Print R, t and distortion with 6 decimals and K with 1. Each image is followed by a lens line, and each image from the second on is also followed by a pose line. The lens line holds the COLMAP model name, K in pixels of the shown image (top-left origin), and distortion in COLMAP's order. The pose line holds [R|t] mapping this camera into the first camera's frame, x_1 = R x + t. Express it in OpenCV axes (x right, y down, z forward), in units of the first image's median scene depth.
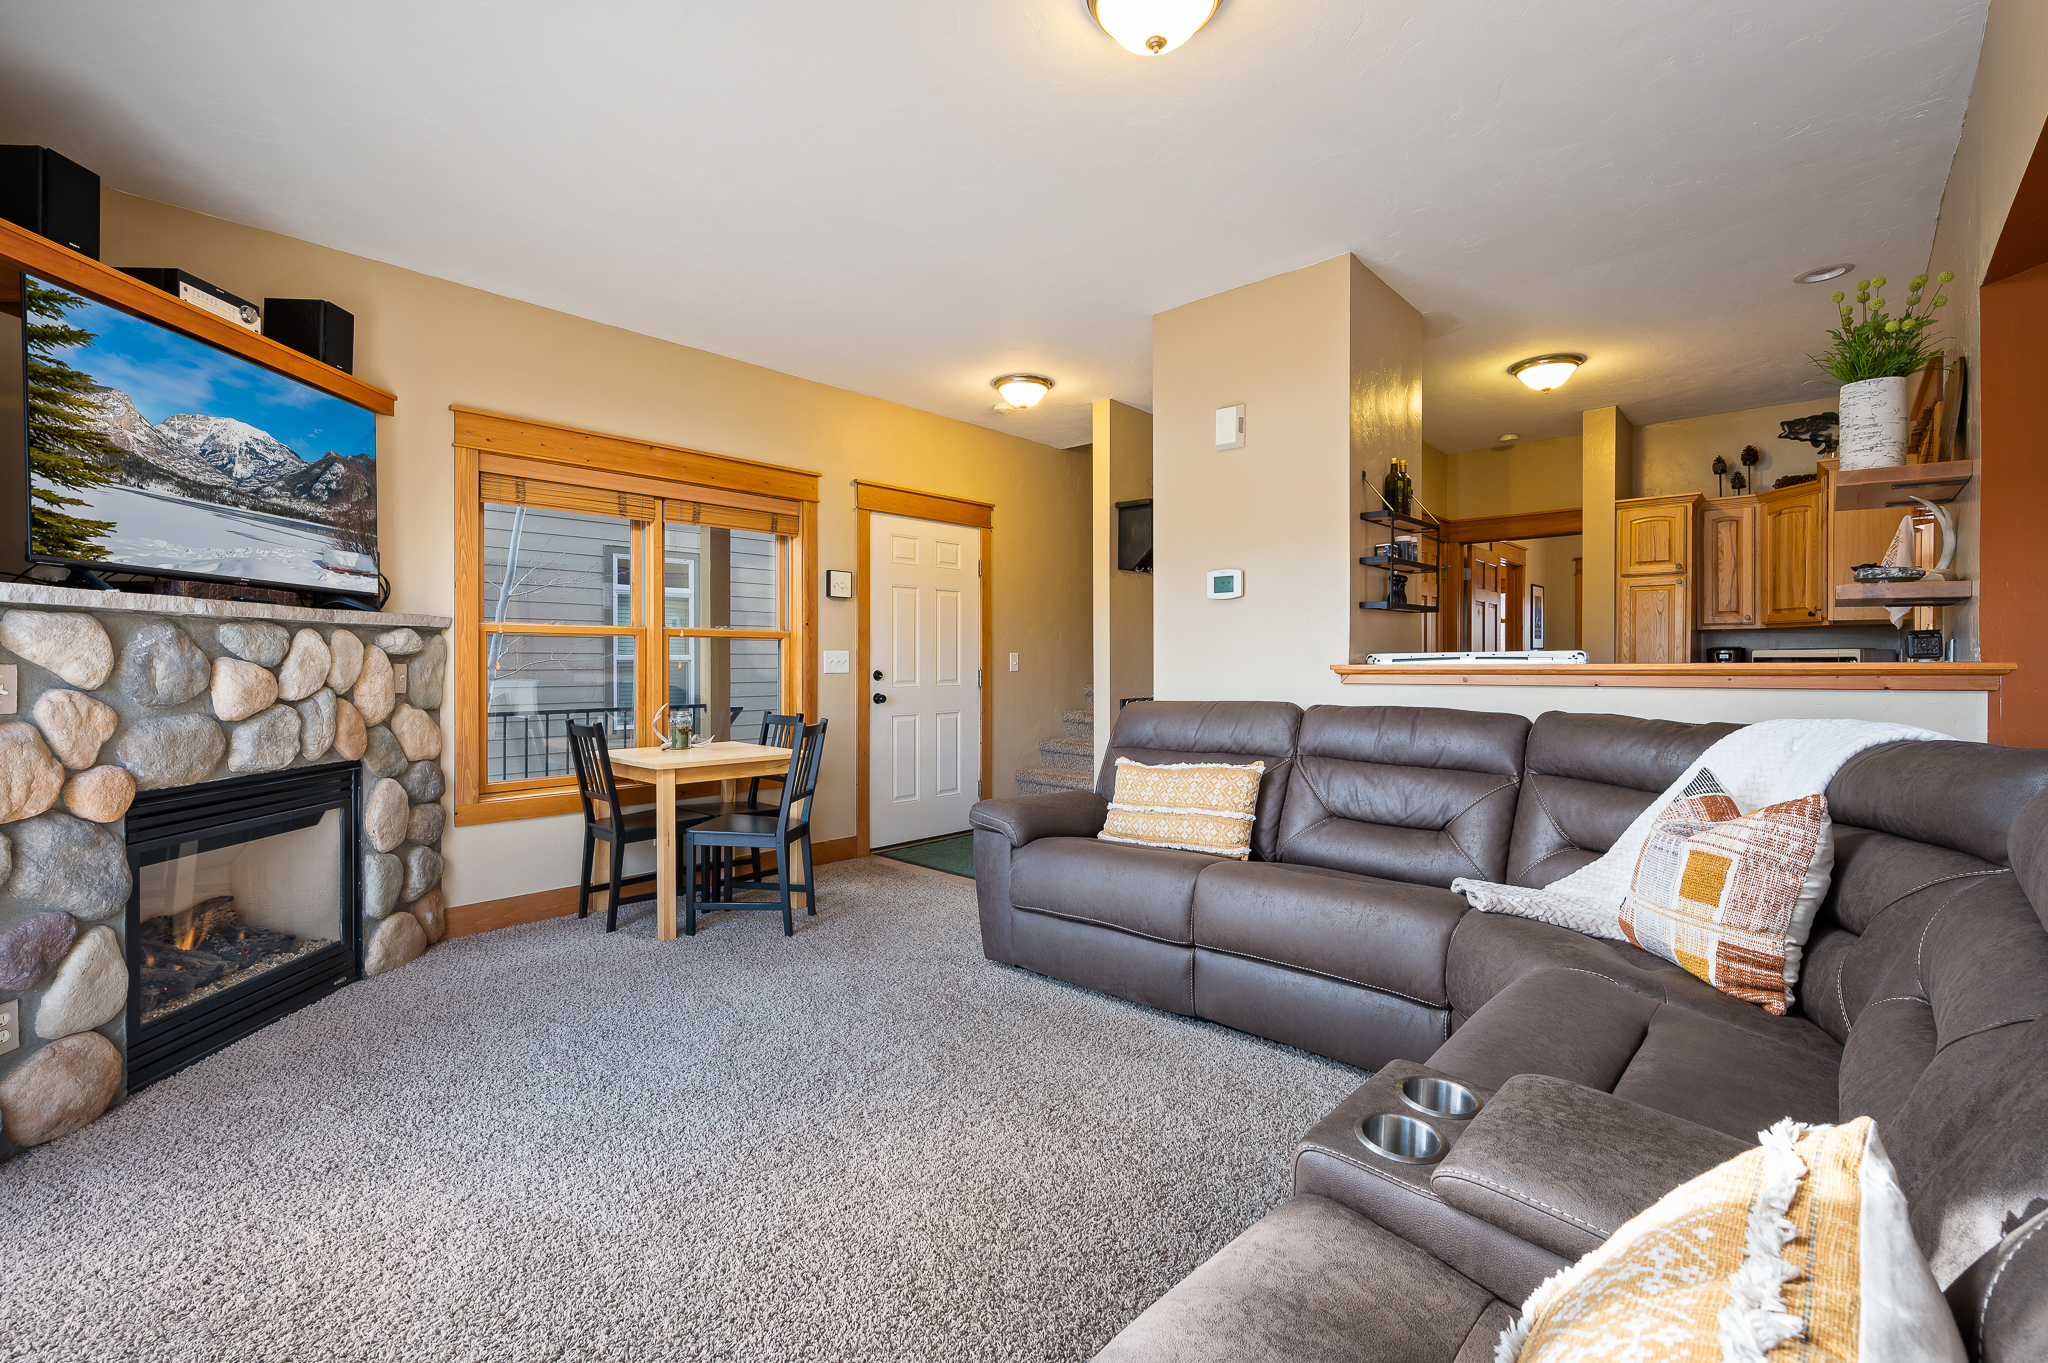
lens RADIAL K [[876.0, 0, 1020.0], [0, 876.0, 671.2], [0, 0, 1]] dist [-0.000929, -0.000189]
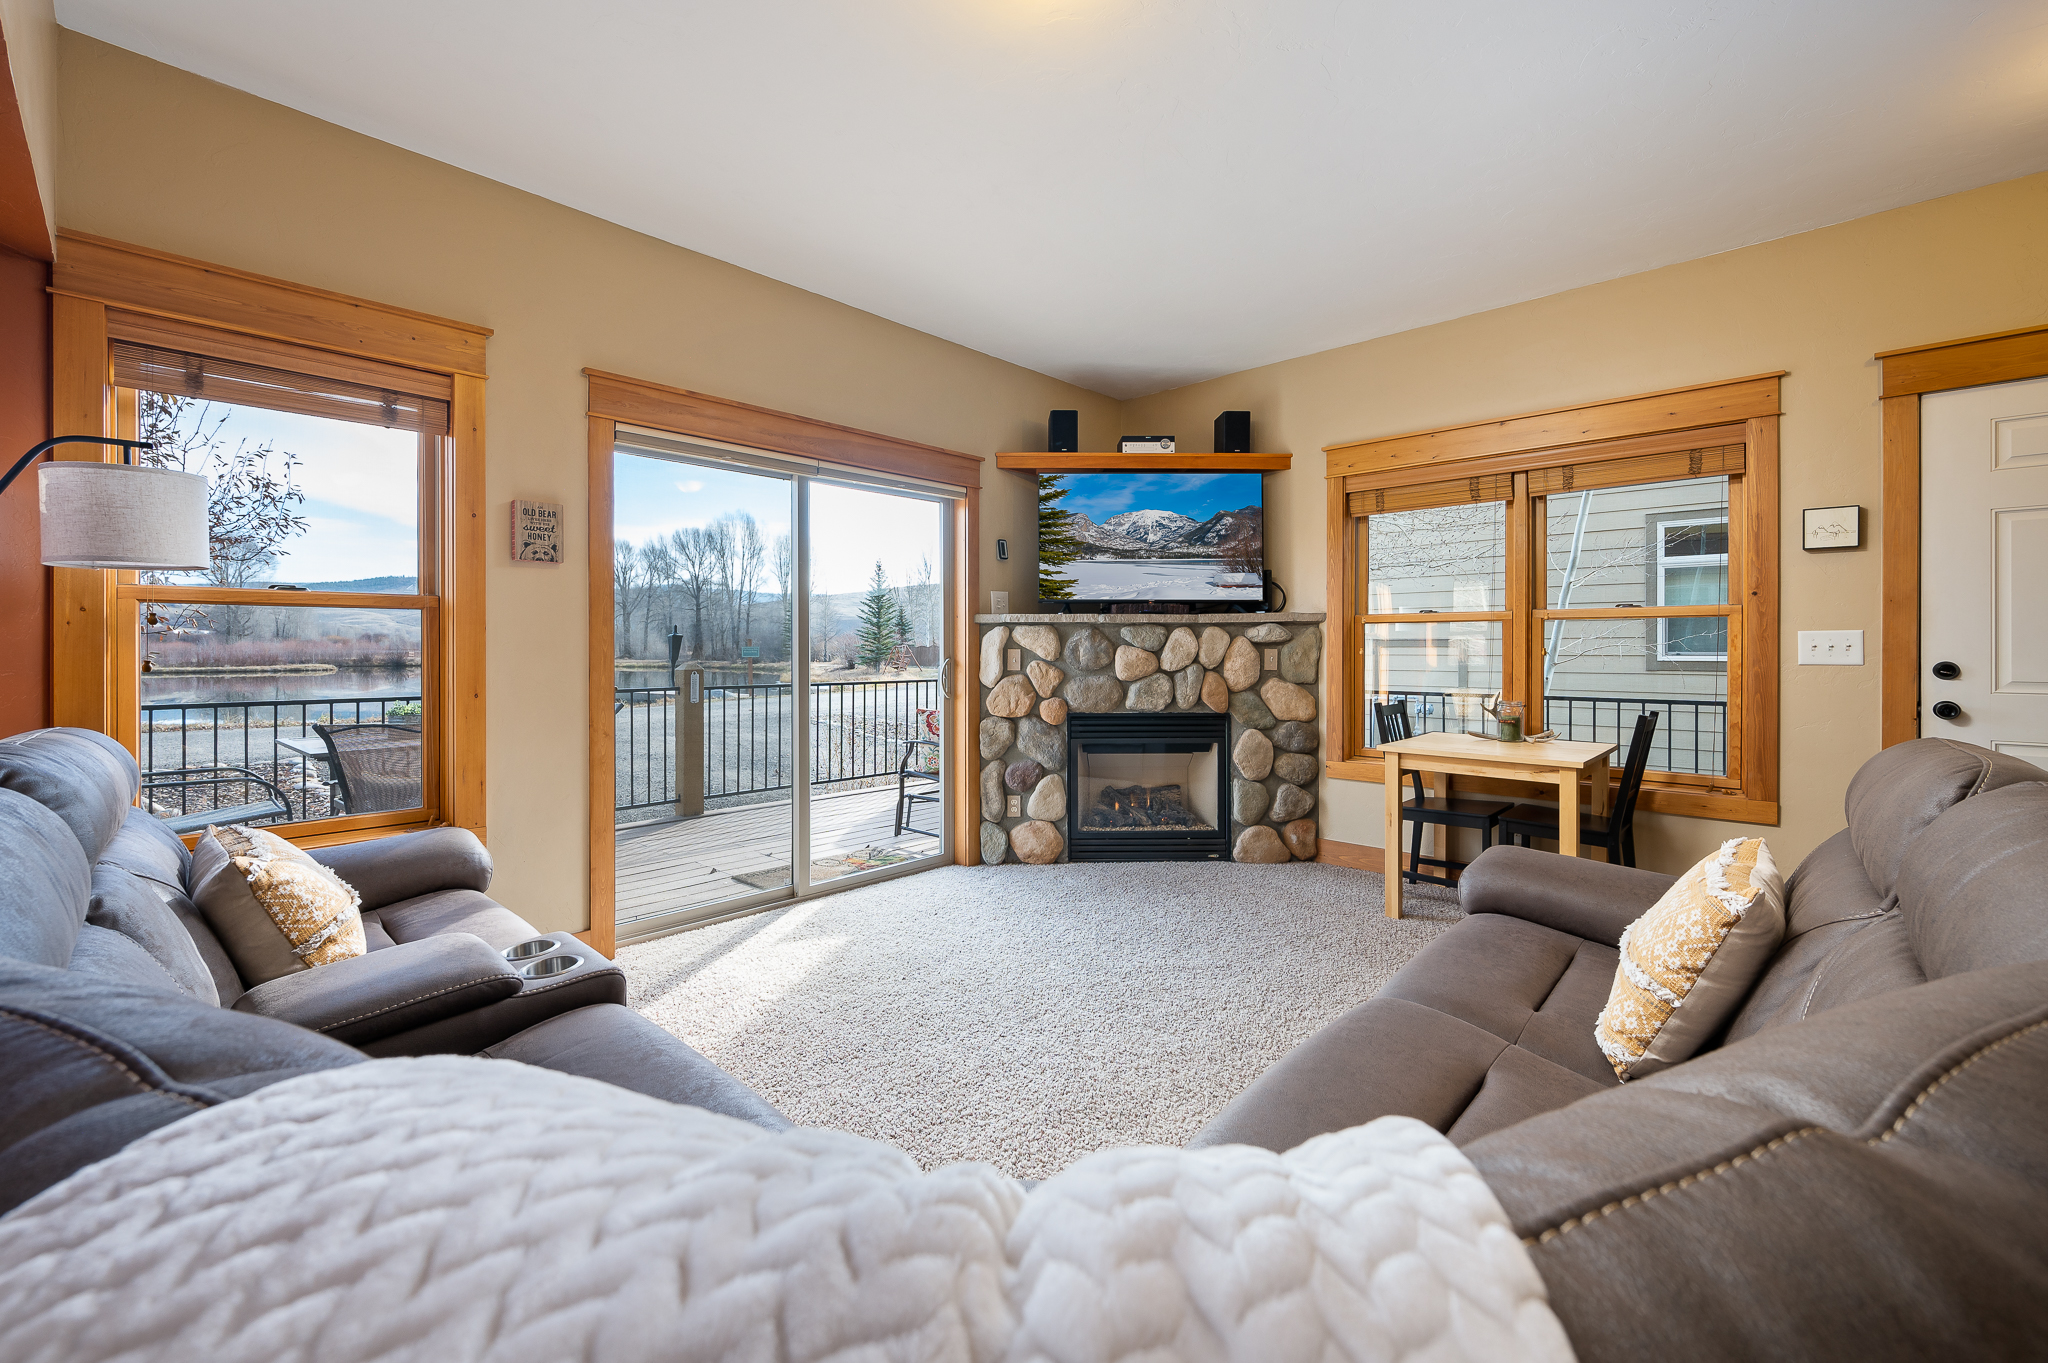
lens RADIAL K [[834.5, 0, 1028.4], [0, 834.5, 655.6], [0, 0, 1]] dist [0.001315, 0.000313]
pose [[0.002683, 0.010349, -0.999943, 0.742639], [-0.009607, 0.999901, 0.010322, -0.009472], [0.999950, 0.009579, 0.002782, 0.727789]]
